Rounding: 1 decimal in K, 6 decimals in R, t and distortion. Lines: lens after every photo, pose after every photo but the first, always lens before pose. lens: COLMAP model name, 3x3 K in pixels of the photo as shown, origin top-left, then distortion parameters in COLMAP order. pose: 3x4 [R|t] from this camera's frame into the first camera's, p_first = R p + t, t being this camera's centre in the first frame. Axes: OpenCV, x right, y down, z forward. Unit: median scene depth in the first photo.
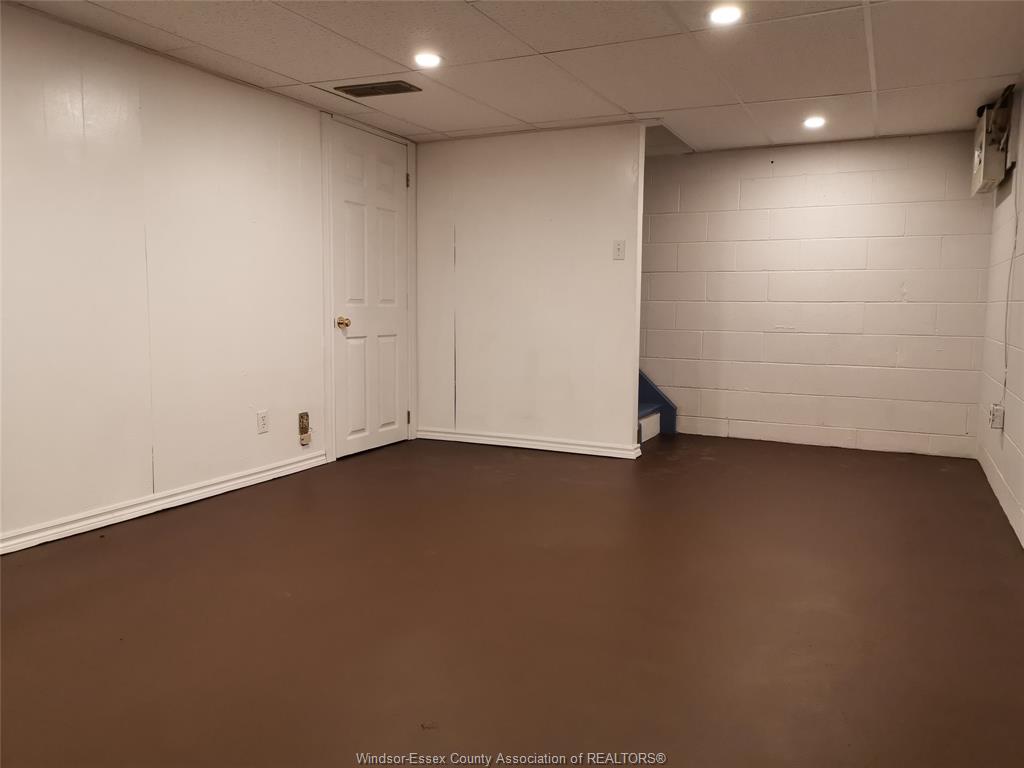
lens RADIAL K [[785.2, 0, 512.0], [0, 785.2, 384.0], [0, 0, 1]] dist [0.053340, -0.044659]
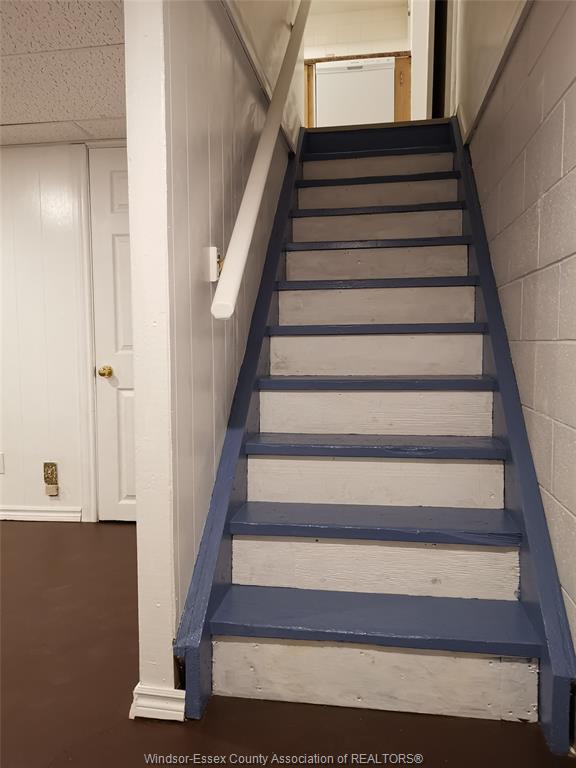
lens RADIAL K [[588.9, 0, 288.0], [0, 588.9, 384.0], [0, 0, 1]] dist [0.053340, -0.044659]
pose [[0.293121, 0.049300, -0.954803, 0.488679], [-0.094563, 0.995268, 0.022358, -0.098537], [0.951387, 0.083735, 0.296396, 0.996016]]
